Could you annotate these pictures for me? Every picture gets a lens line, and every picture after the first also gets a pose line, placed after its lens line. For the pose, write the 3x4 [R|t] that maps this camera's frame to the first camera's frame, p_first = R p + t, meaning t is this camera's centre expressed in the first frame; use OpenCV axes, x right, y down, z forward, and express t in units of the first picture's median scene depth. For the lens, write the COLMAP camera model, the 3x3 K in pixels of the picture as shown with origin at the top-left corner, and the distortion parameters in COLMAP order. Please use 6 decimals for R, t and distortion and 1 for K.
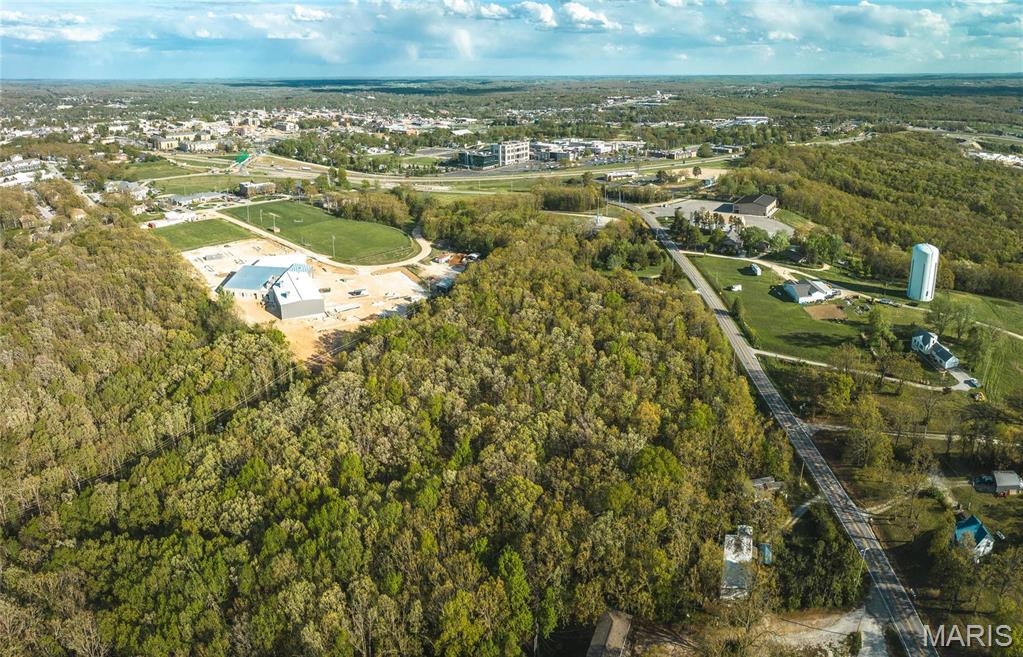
lens RADIAL K [[538.0, 0, 540.2], [0, 538.0, 295.1], [0, 0, 1]] dist [-0.000921, -0.008760]
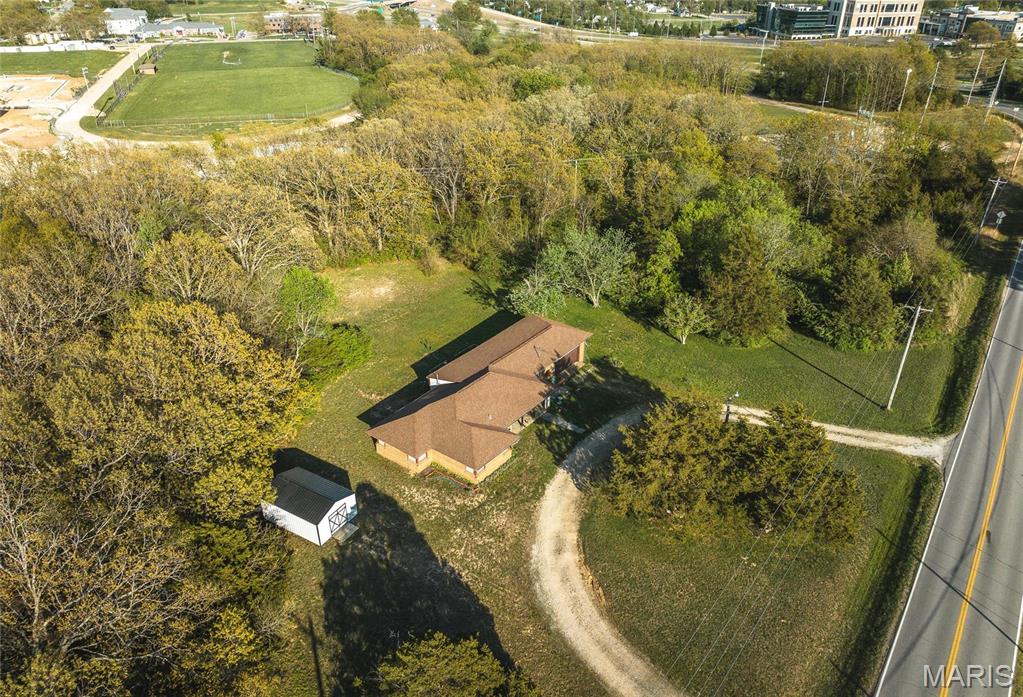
lens RADIAL K [[729.4, 0, 515.8], [0, 729.4, 350.4], [0, 0, 1]] dist [-0.047437, 0.017140]
pose [[0.796588, 0.303317, -0.522921, 0.106472], [-0.239921, 0.952599, 0.187066, -0.031659], [0.554874, -0.023555, 0.831601, 0.310916]]
